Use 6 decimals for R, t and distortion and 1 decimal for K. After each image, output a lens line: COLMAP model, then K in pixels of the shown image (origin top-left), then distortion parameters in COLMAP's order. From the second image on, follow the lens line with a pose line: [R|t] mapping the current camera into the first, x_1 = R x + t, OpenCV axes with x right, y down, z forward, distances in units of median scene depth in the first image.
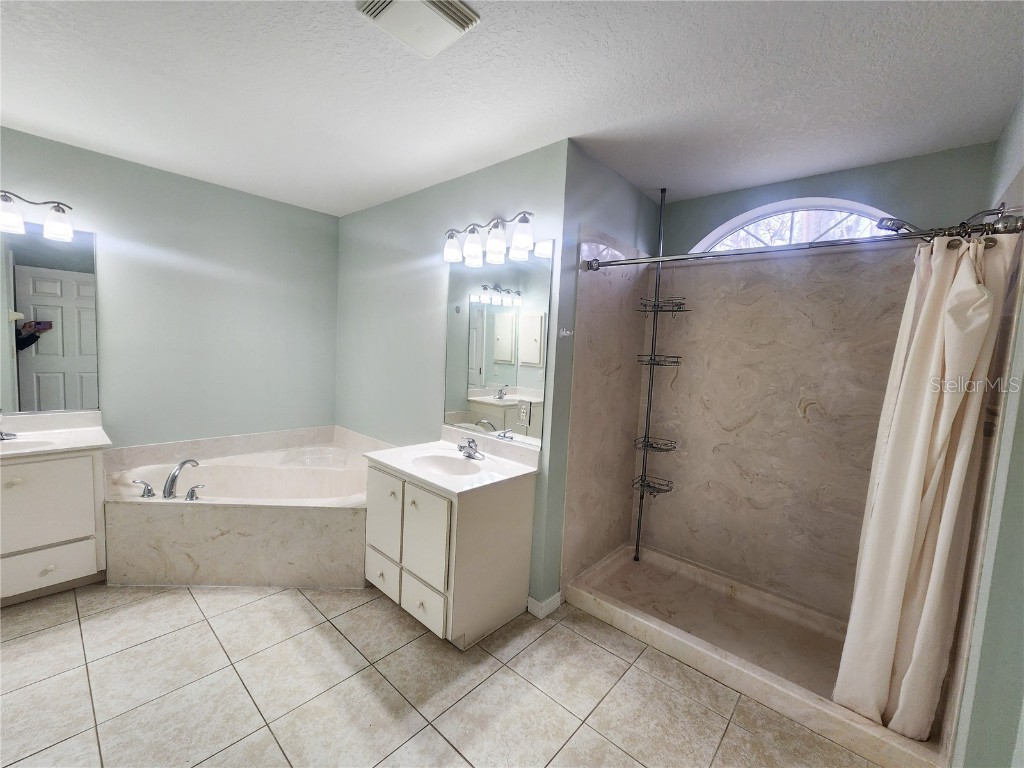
lens RADIAL K [[419.1, 0, 514.9], [0, 419.1, 384.0], [0, 0, 1]] dist [0.000728, -0.000035]
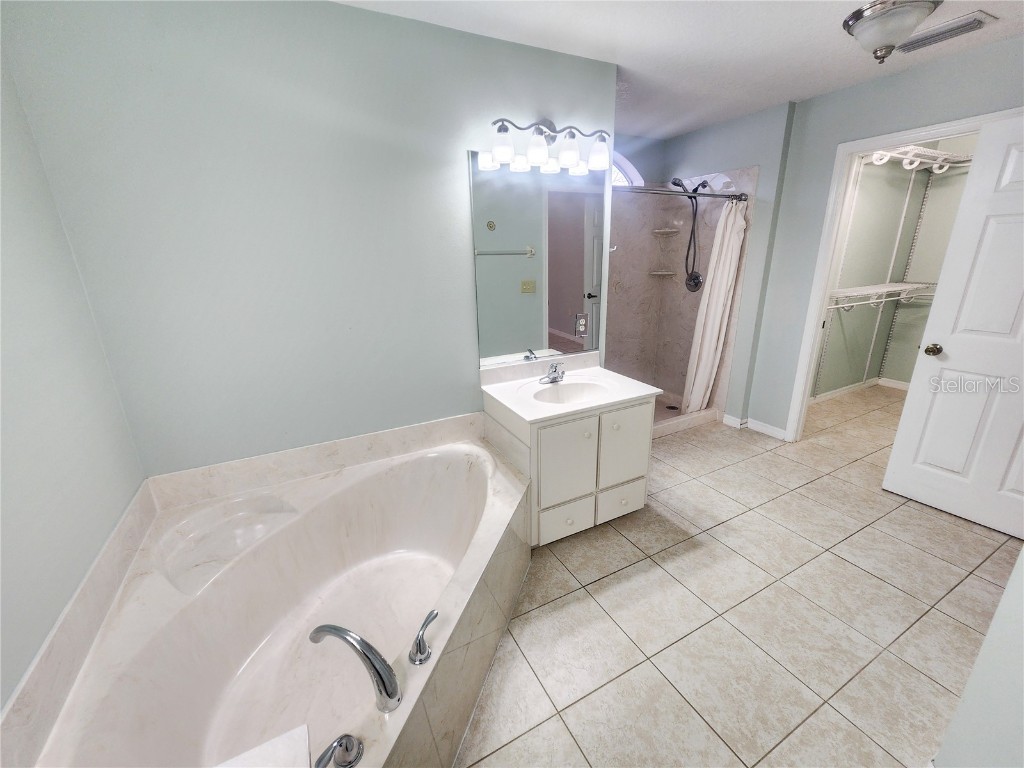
lens RADIAL K [[419.1, 0, 514.9], [0, 419.1, 384.0], [0, 0, 1]] dist [0.000728, -0.000035]
pose [[0.353084, -0.341757, 0.870938, -1.261027], [0.118599, 0.939736, 0.320672, -0.194102], [-0.928044, -0.009932, 0.372338, 0.869614]]
